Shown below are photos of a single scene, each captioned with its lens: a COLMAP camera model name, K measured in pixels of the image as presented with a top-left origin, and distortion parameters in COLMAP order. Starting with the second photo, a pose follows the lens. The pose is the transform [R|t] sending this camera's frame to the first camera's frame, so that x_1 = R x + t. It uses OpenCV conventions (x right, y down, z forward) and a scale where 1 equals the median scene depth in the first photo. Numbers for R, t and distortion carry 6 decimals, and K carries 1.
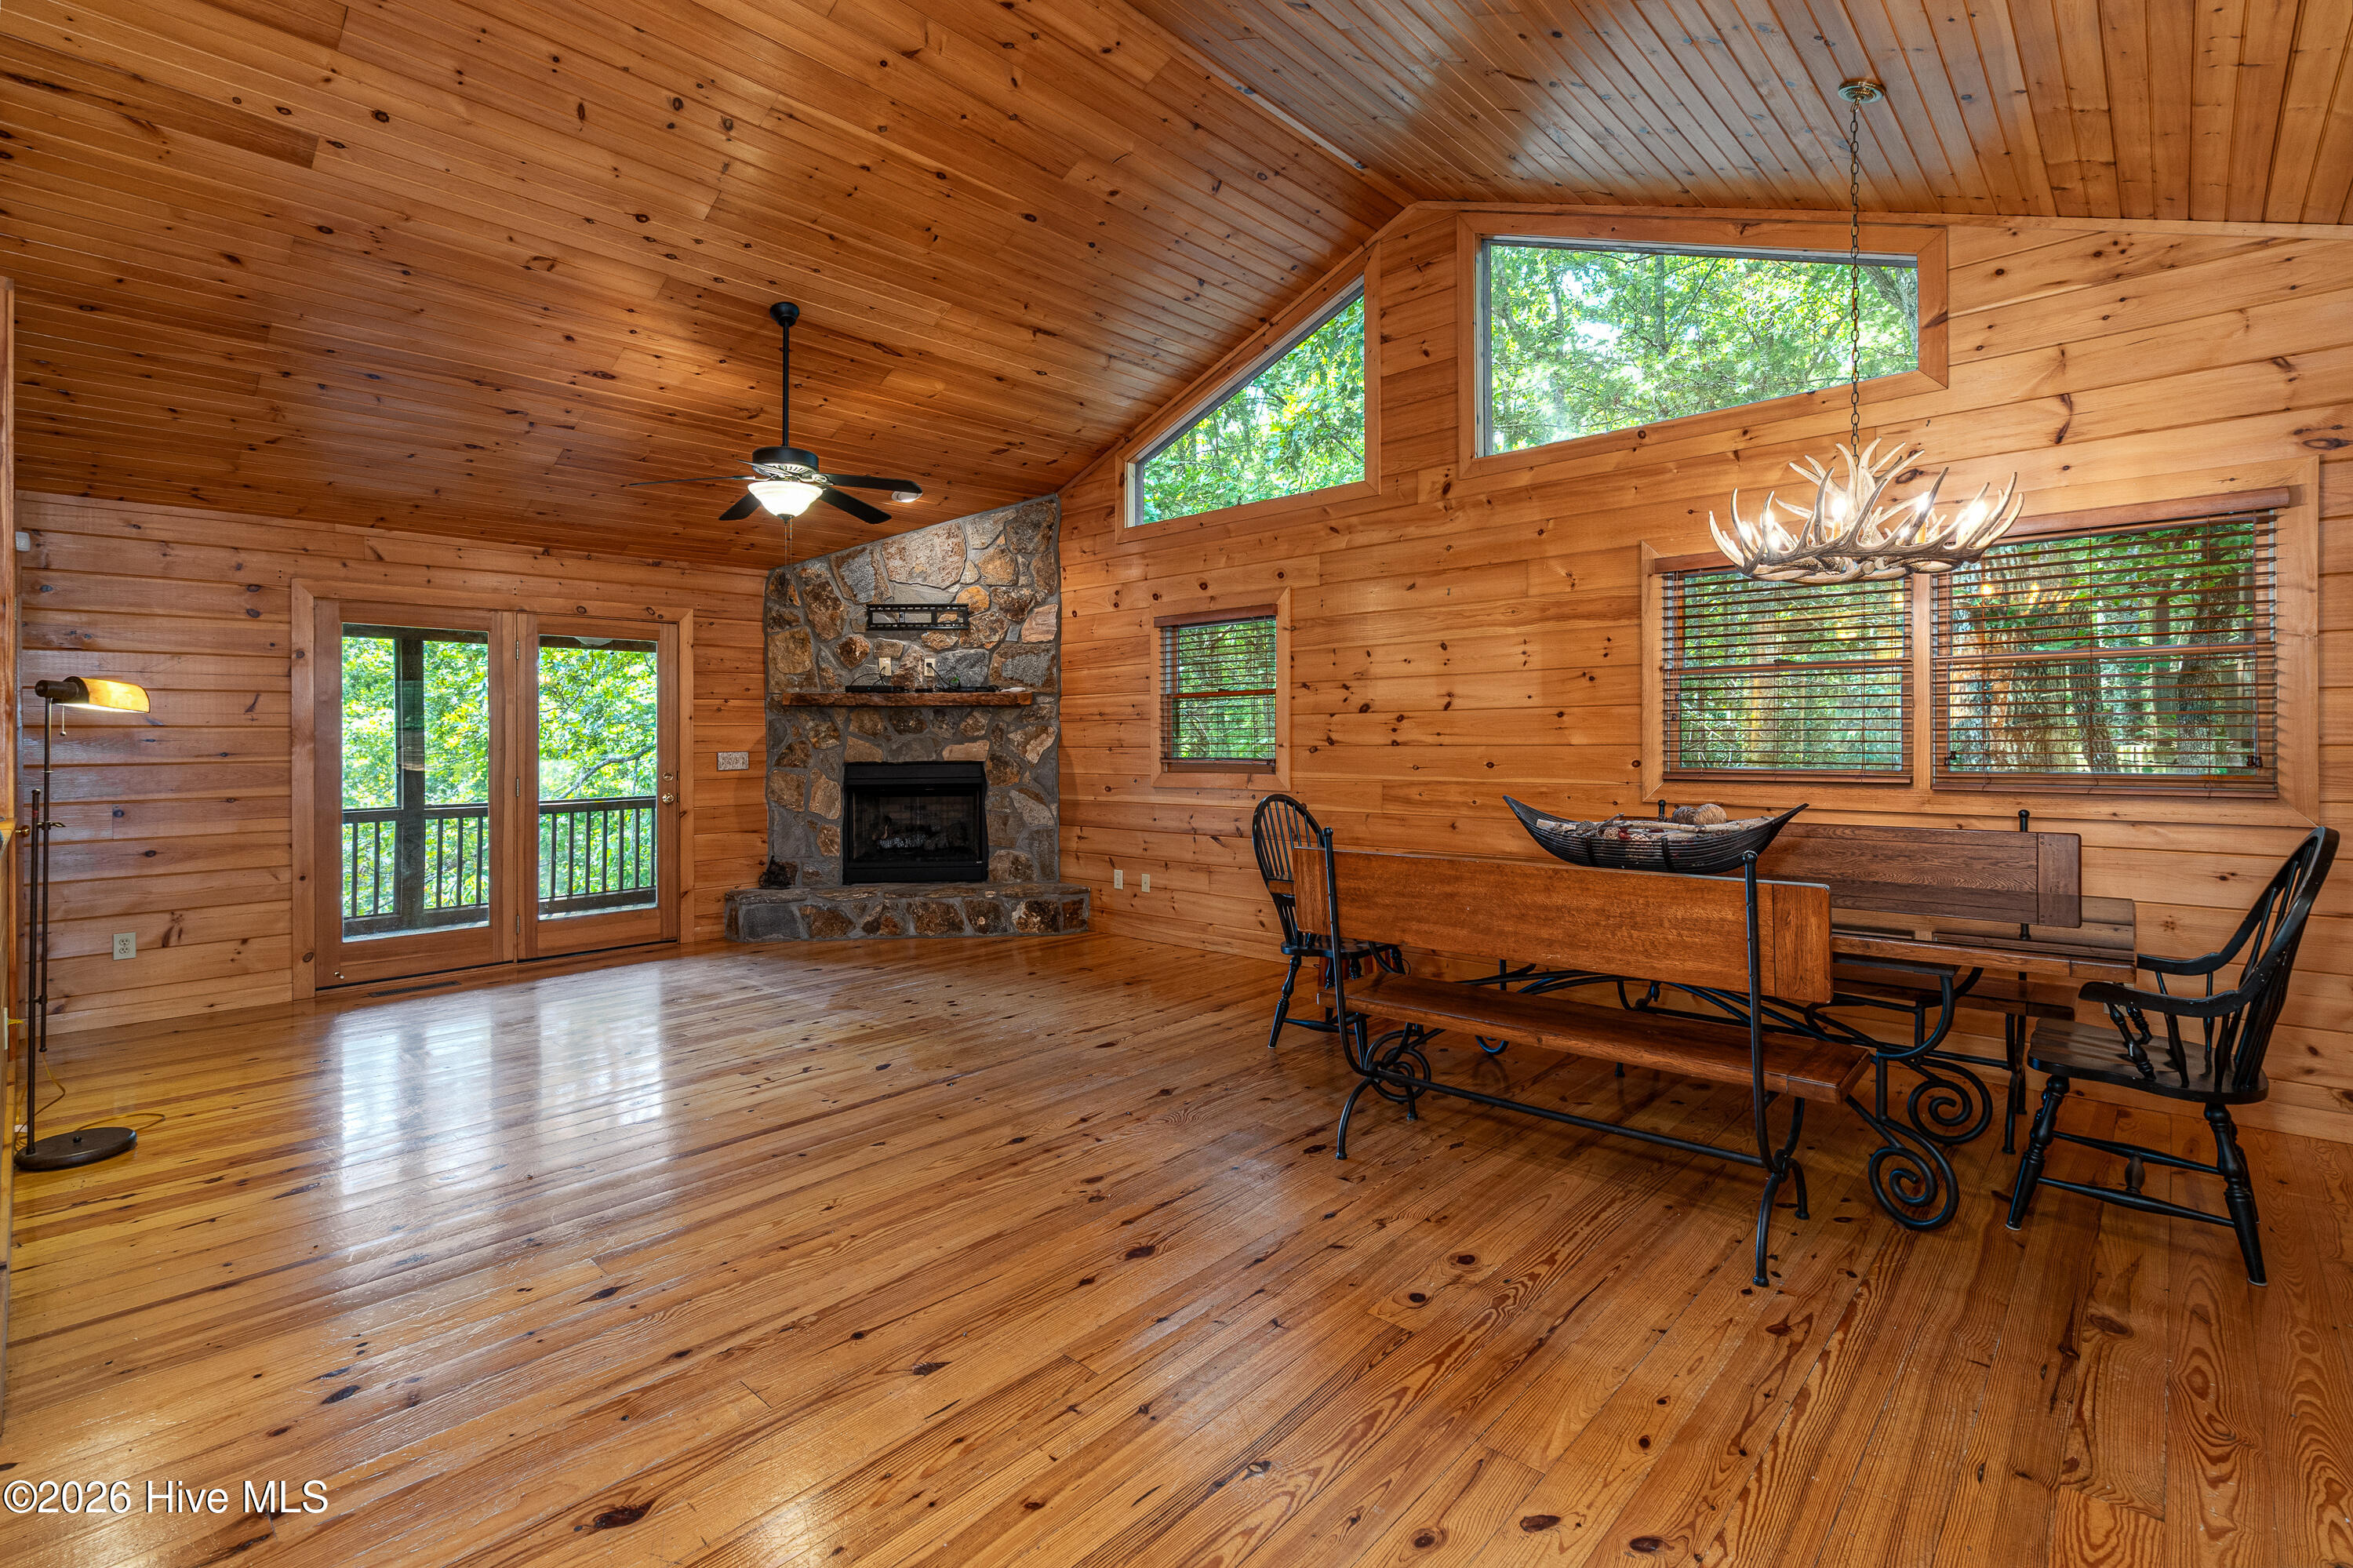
lens RADIAL K [[1120.9, 0, 1192.3], [0, 1120.9, 693.2], [0, 0, 1]] dist [0.001997, 0.000703]
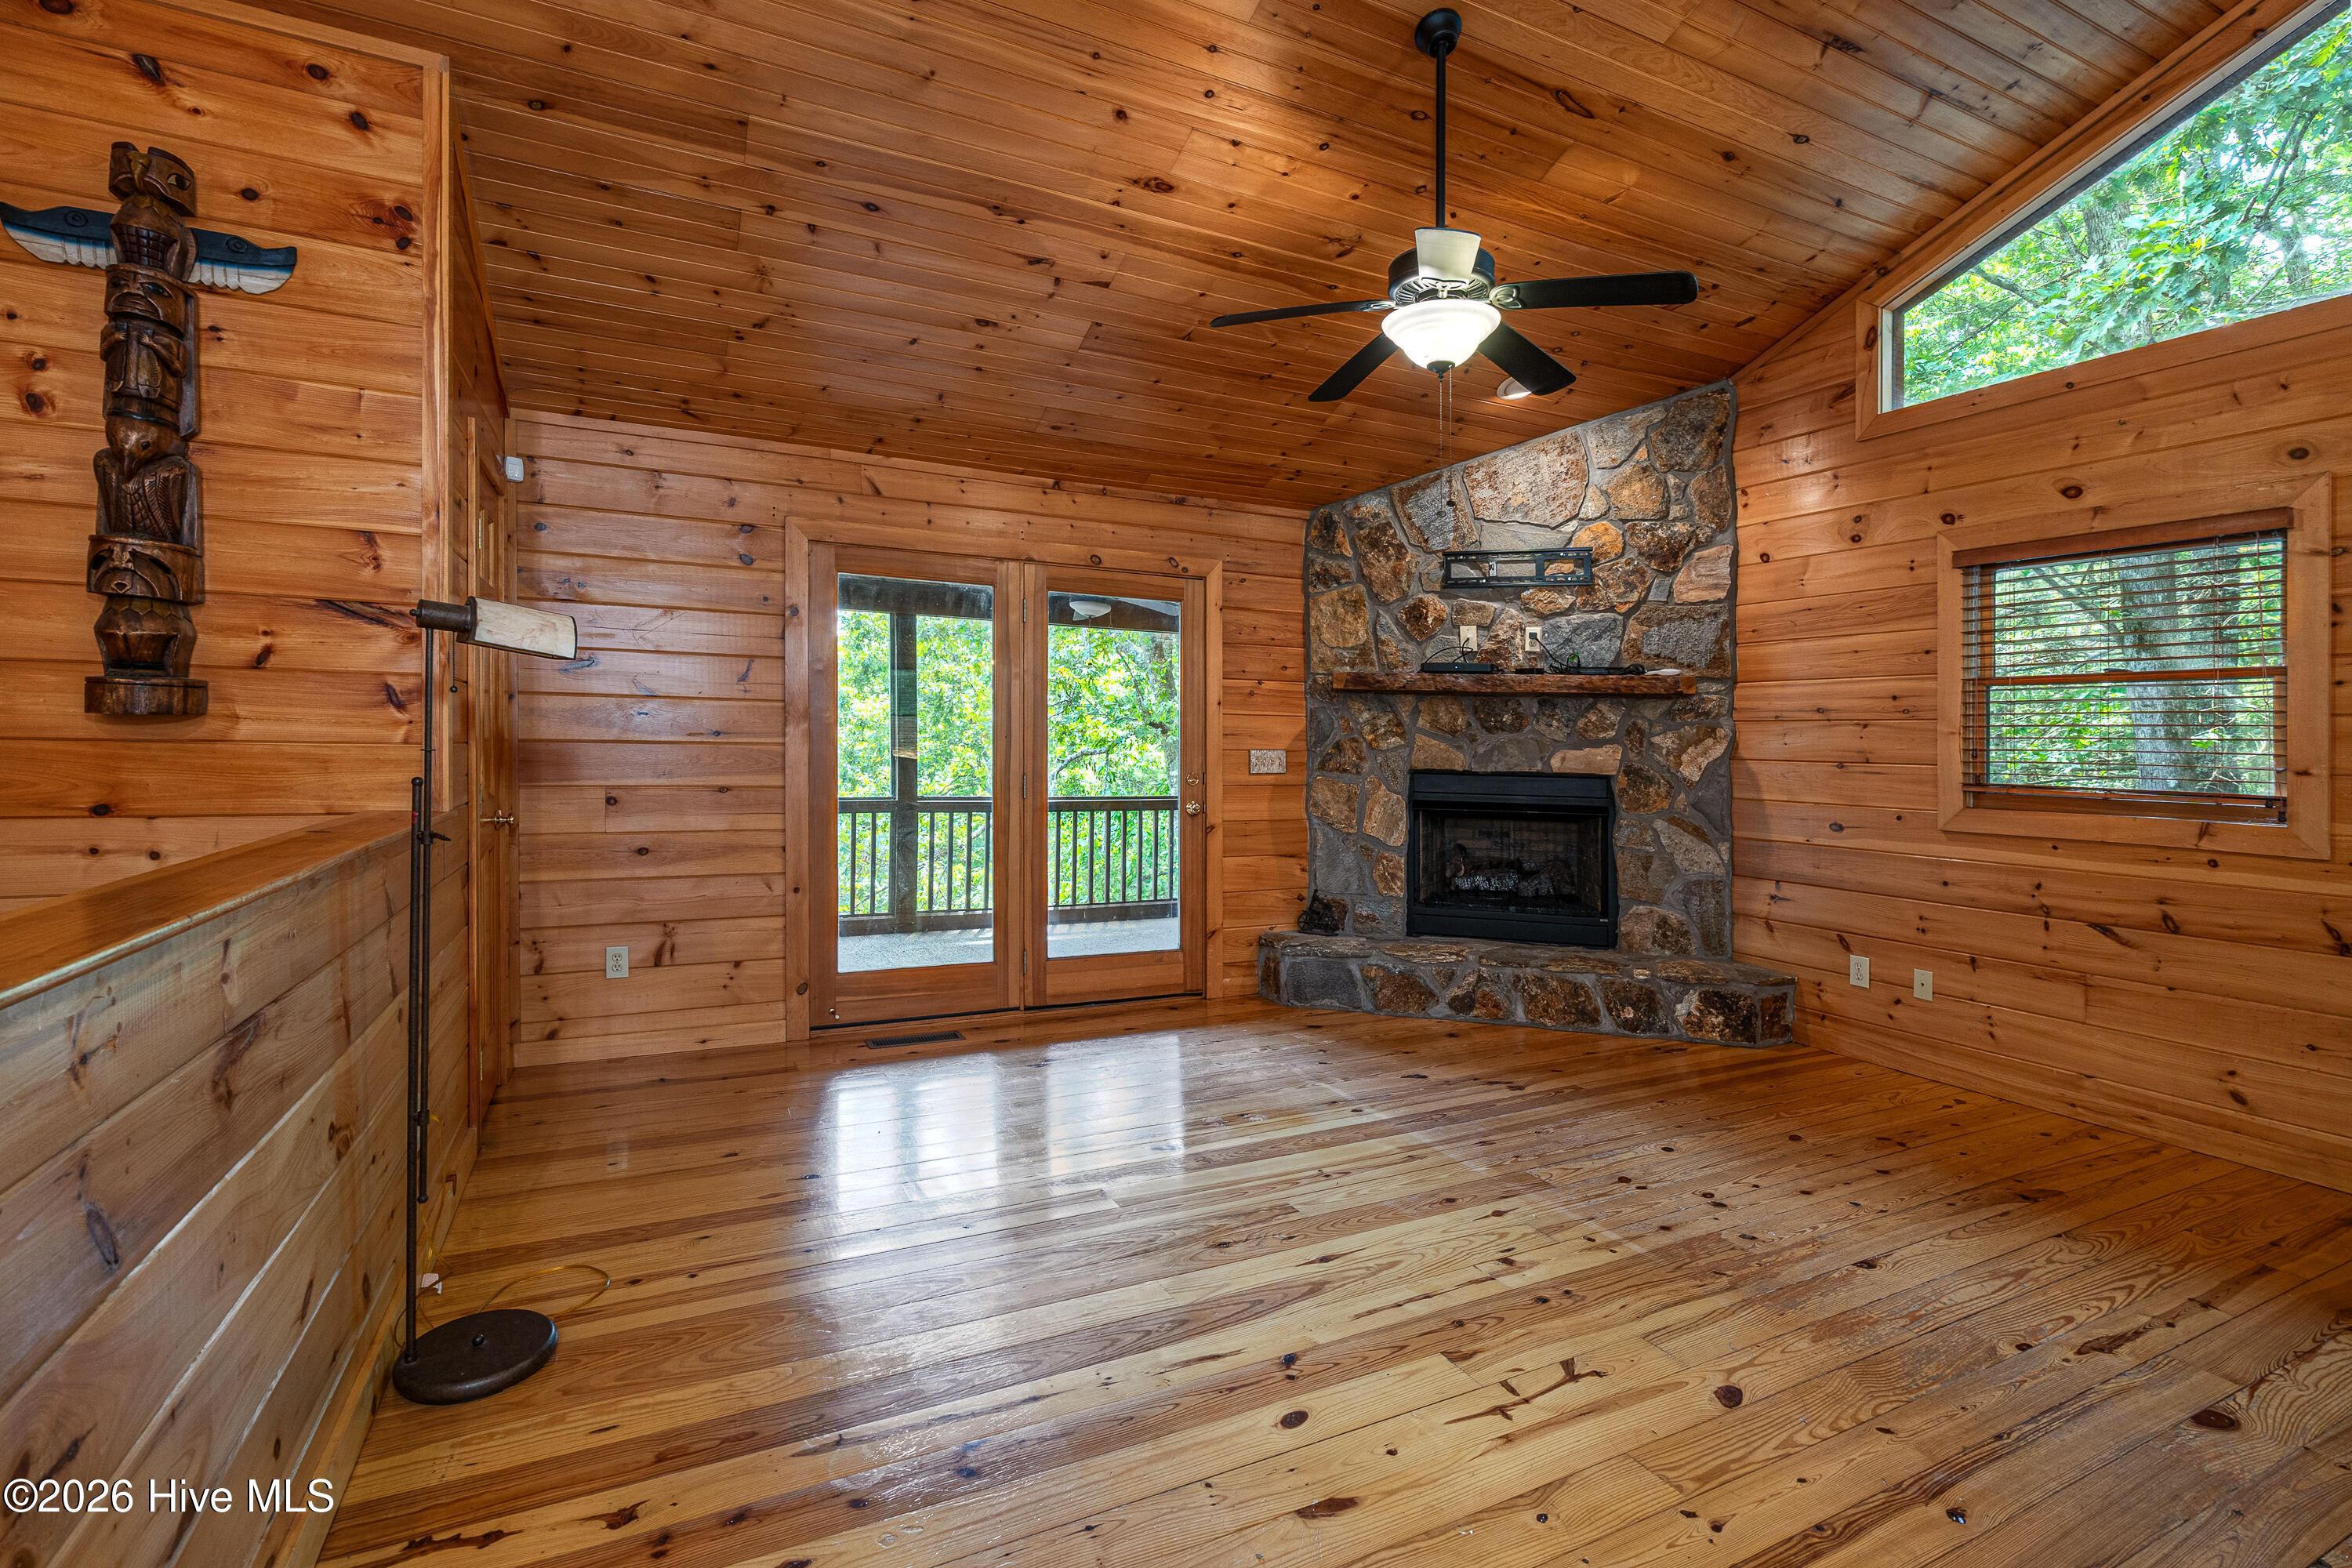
lens RADIAL K [[1131.4, 0, 1197.3], [0, 1131.4, 754.3], [0, 0, 1]] dist [-0.002743, -0.000187]
pose [[0.939101, 0.034141, -0.341940, -0.197606], [-0.016849, 0.998430, 0.053416, 0.015667], [0.343227, -0.044401, 0.938203, 0.271941]]
